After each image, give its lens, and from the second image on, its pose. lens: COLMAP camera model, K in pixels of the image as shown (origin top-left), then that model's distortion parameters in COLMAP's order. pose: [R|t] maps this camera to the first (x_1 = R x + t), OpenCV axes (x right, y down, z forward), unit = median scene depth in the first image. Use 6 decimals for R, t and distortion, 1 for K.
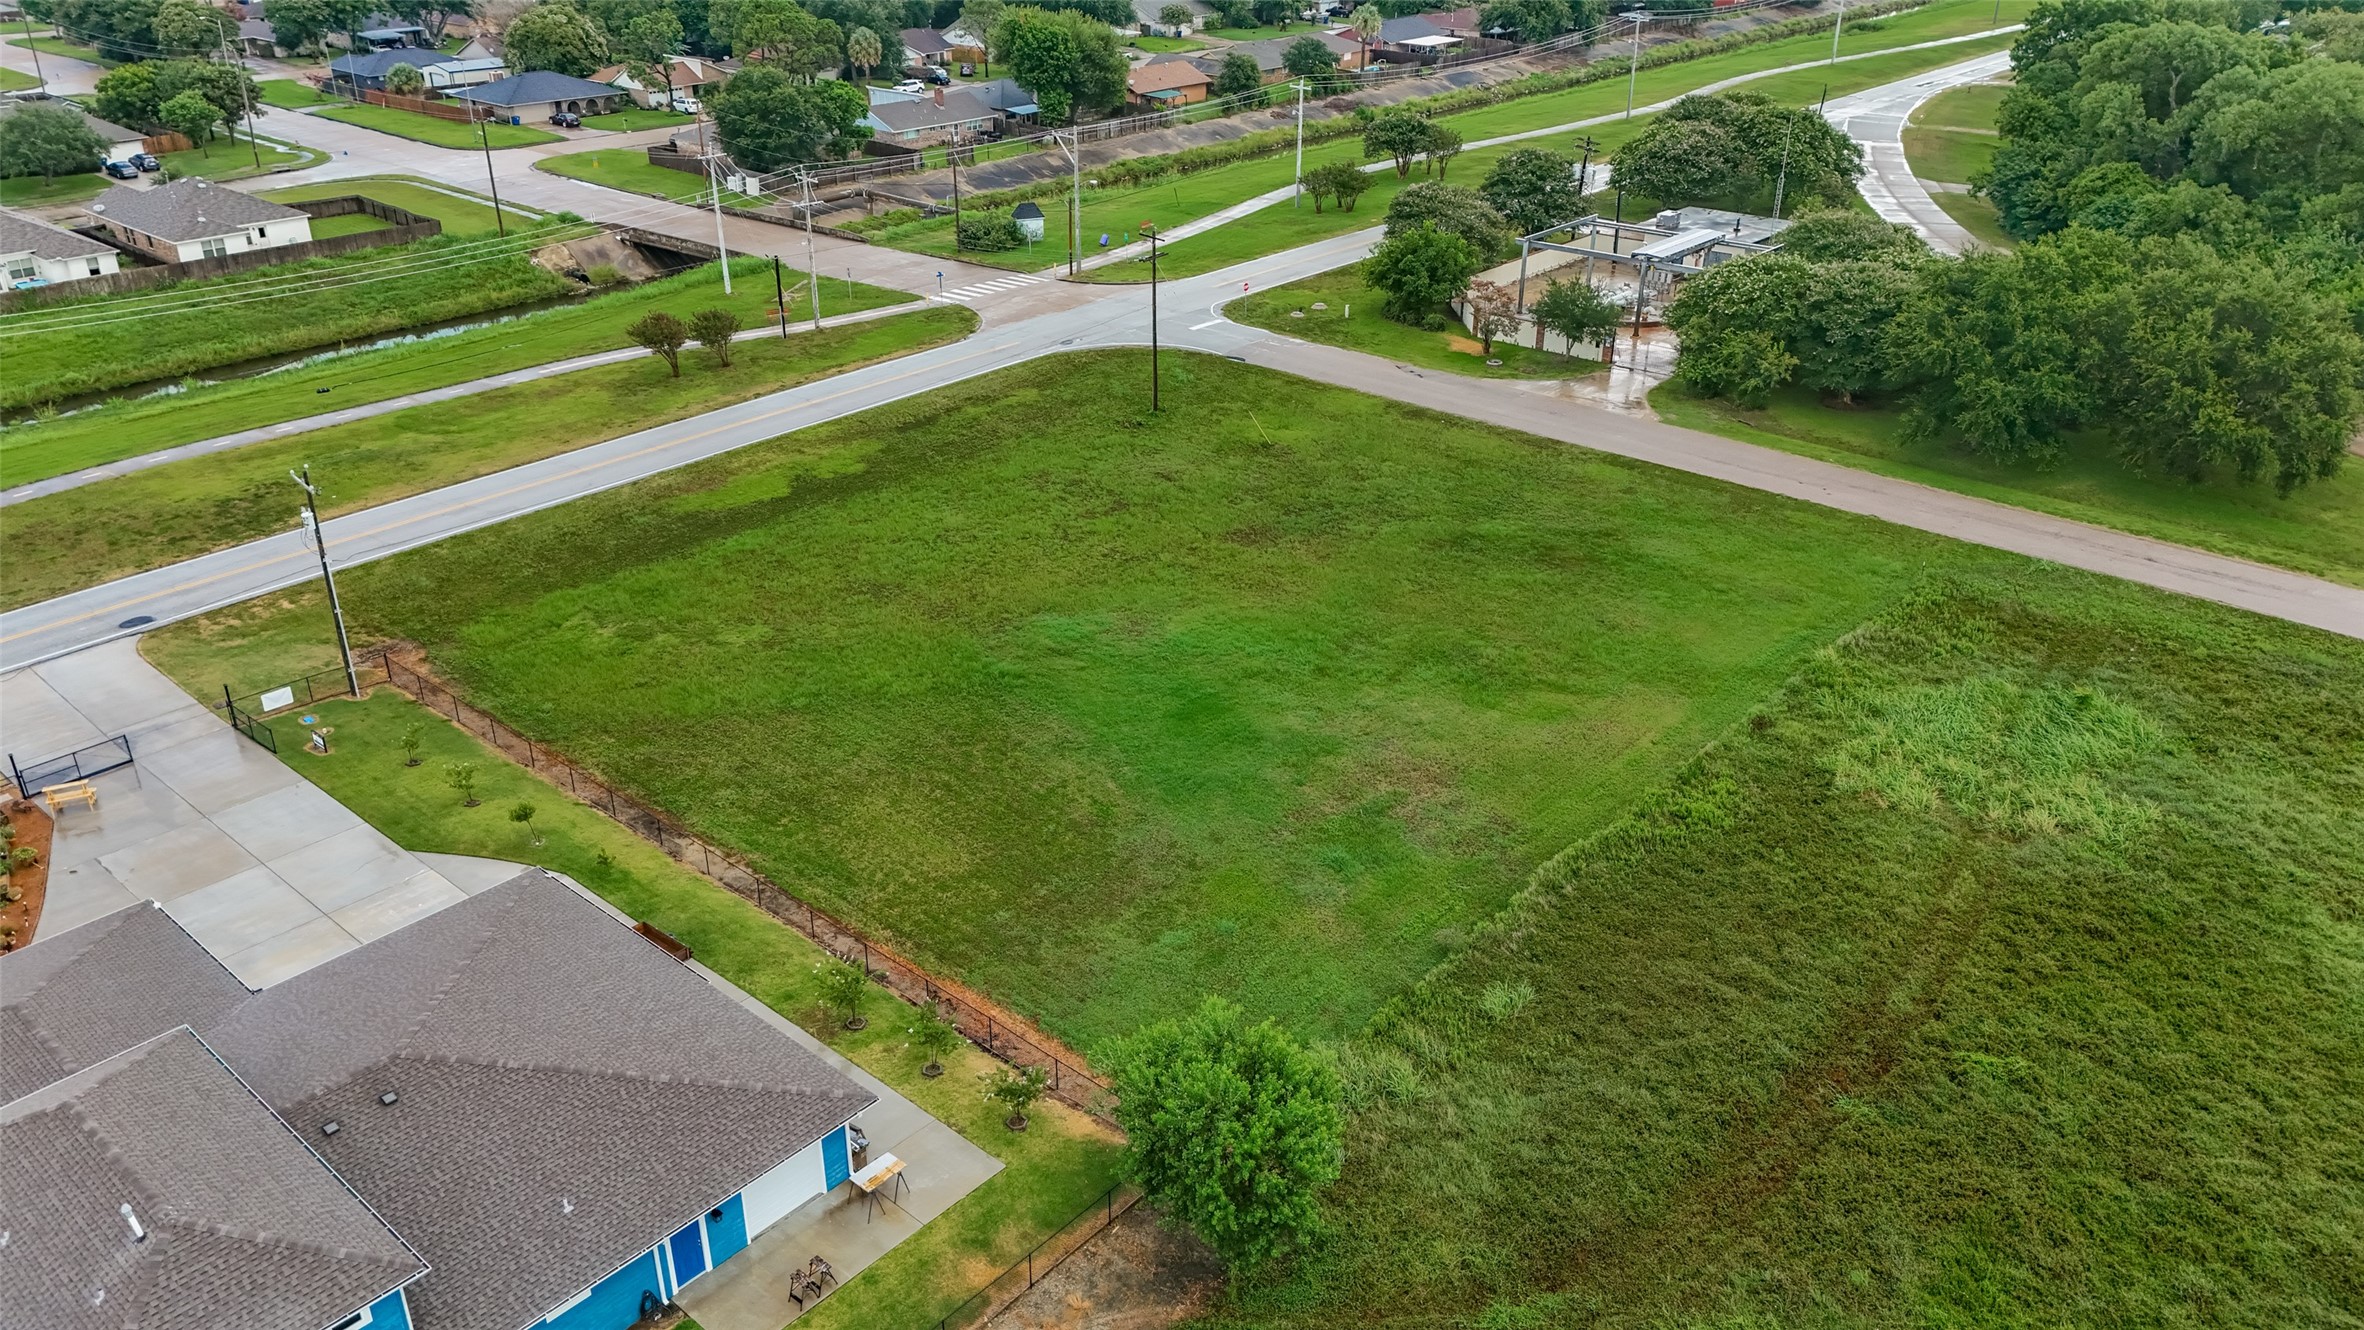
lens RADIAL K [[1733.0, 0, 1177.6], [0, 1733.0, 668.7], [0, 0, 1]] dist [0.092712, -0.101064]
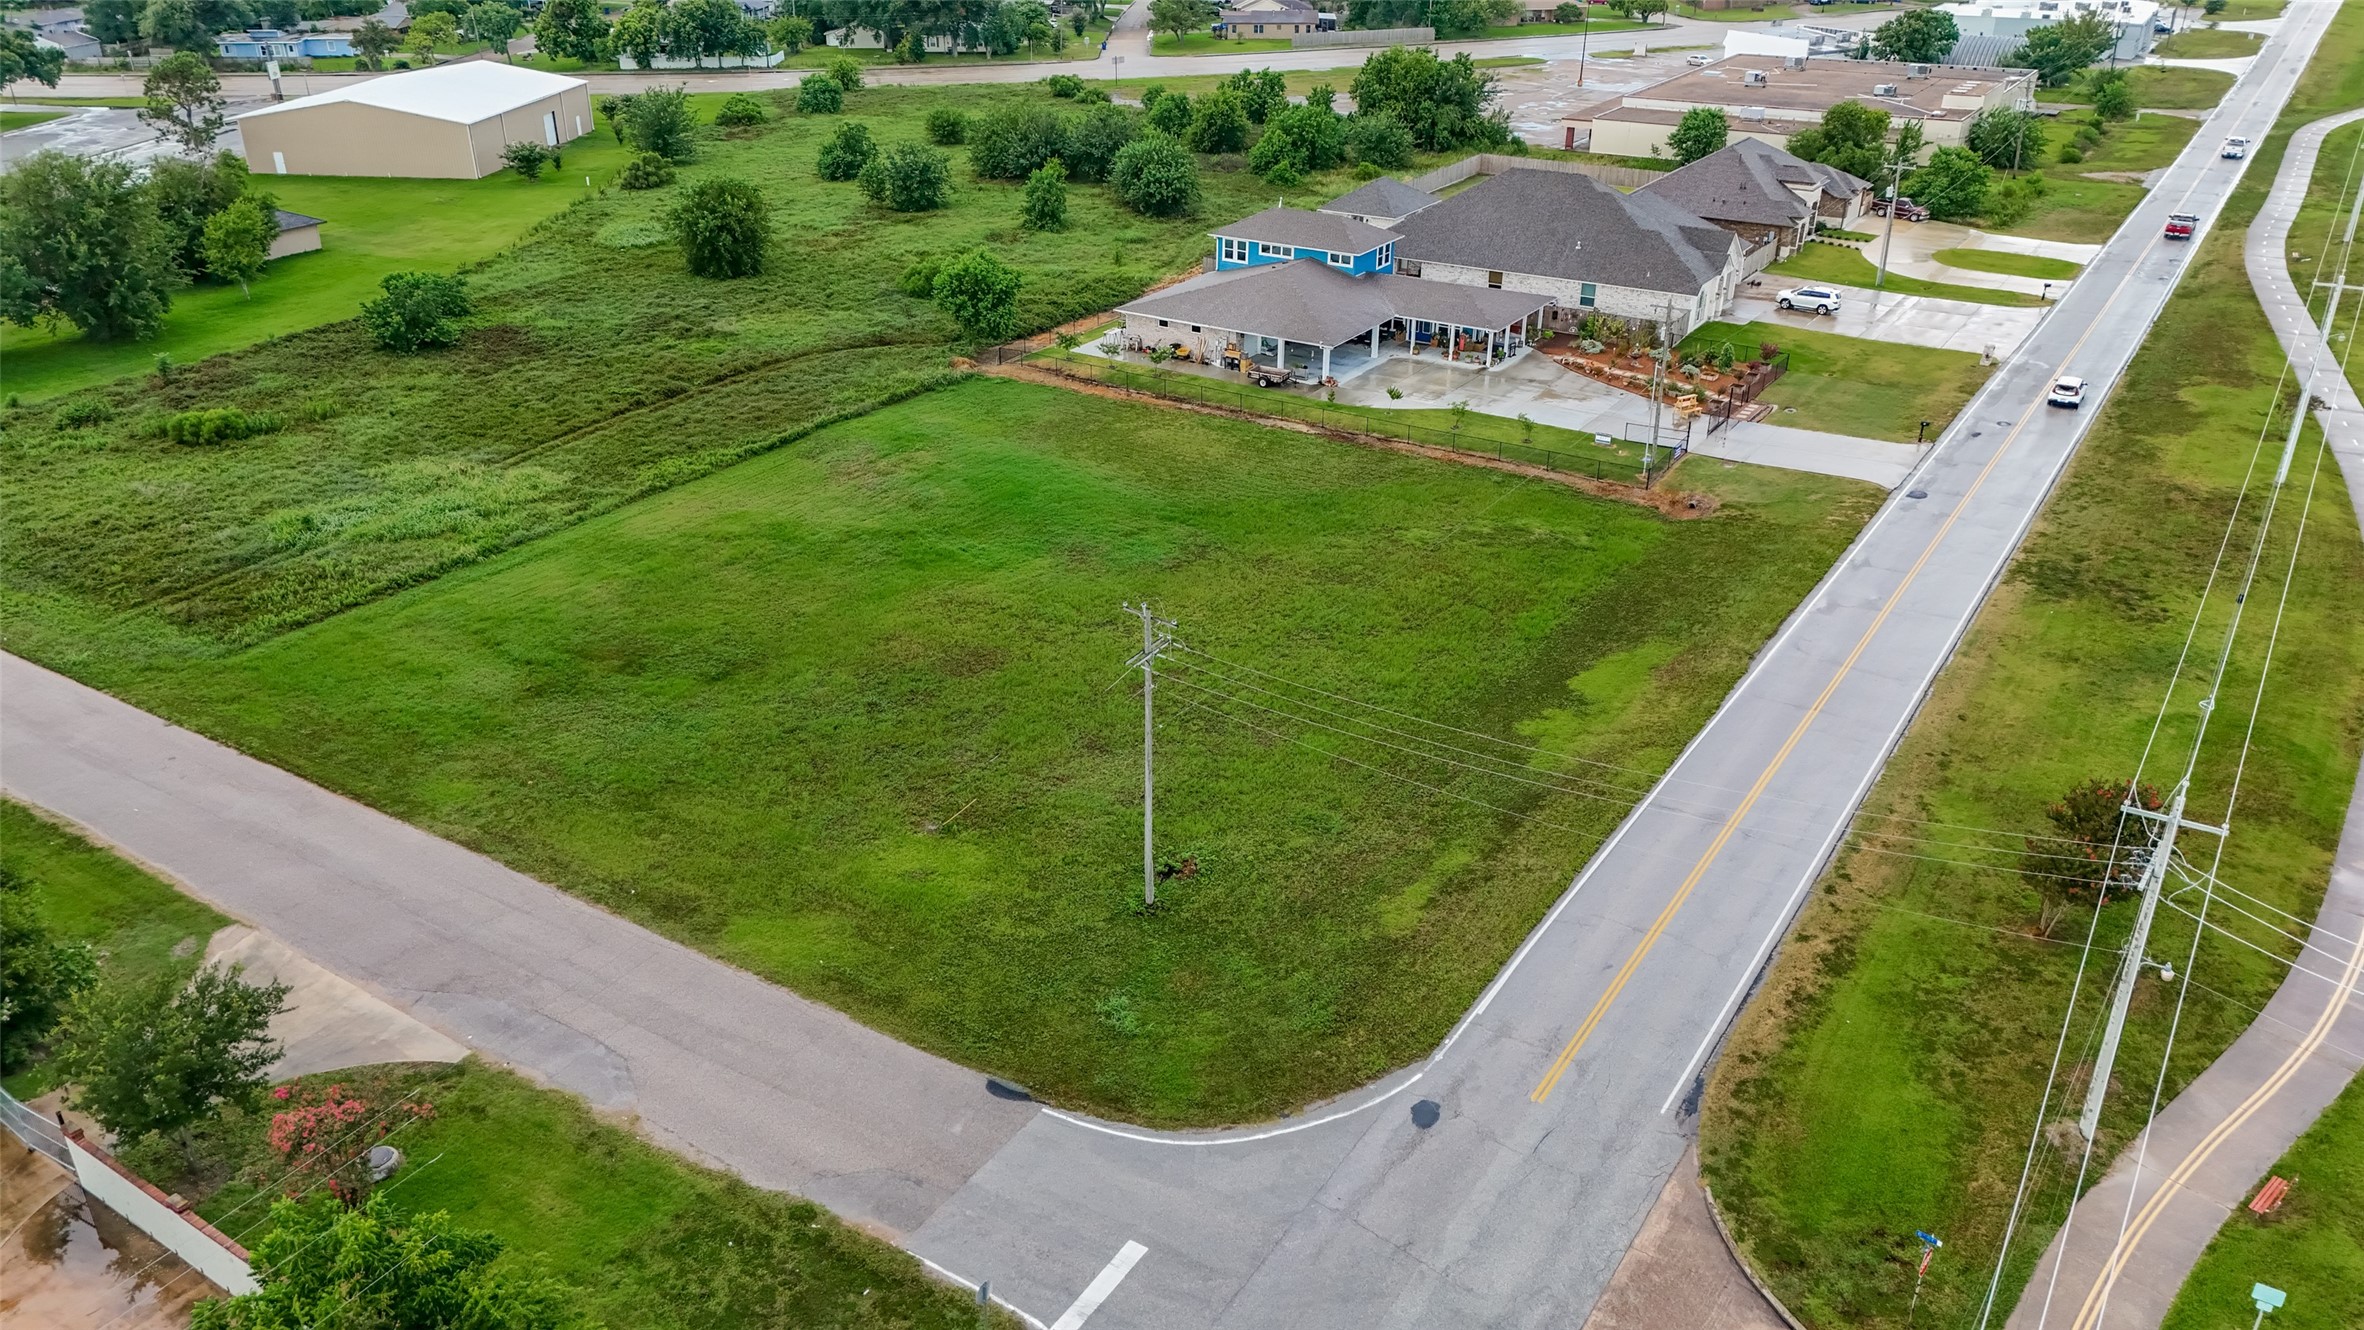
lens RADIAL K [[1733.0, 0, 1177.6], [0, 1733.0, 668.7], [0, 0, 1]] dist [0.092712, -0.101064]
pose [[-0.989365, 0.069867, -0.127577, 0.046626], [-0.059287, 0.607221, 0.792318, -0.688034], [0.132824, 0.791455, -0.596621, 1.385846]]
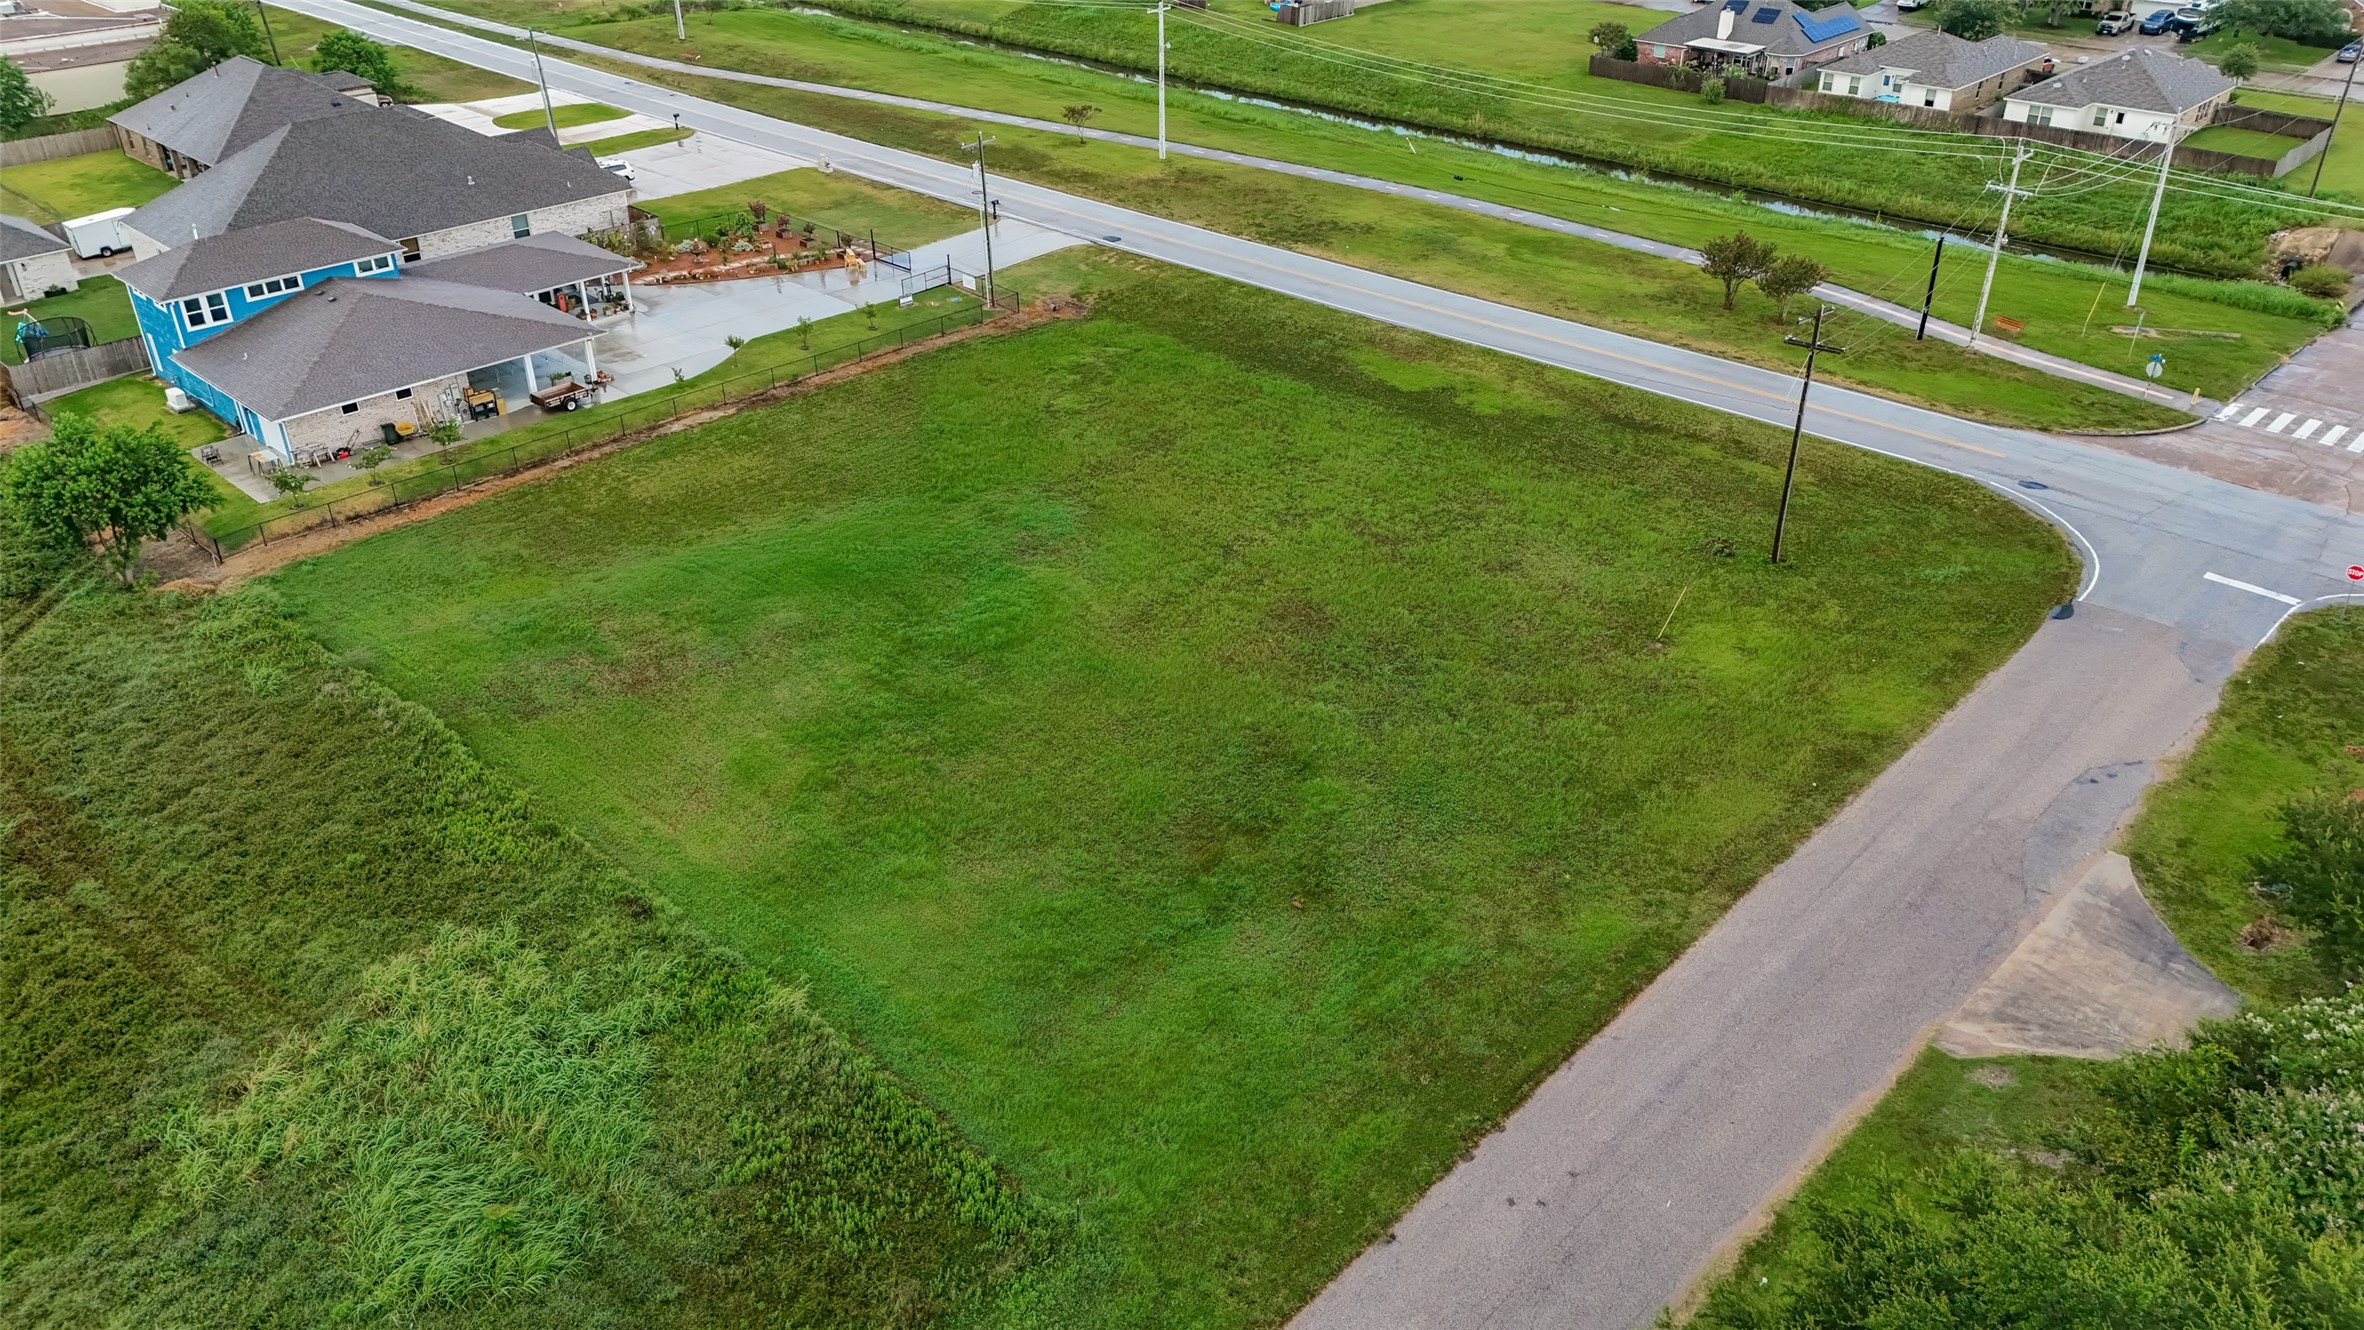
lens RADIAL K [[1733.0, 0, 1177.6], [0, 1733.0, 668.7], [0, 0, 1]] dist [0.092712, -0.101064]
pose [[-0.041368, 0.507133, -0.860874, 0.666873], [-0.437915, 0.765243, 0.471841, -0.368172], [0.898064, 0.396509, 0.190425, 0.734489]]
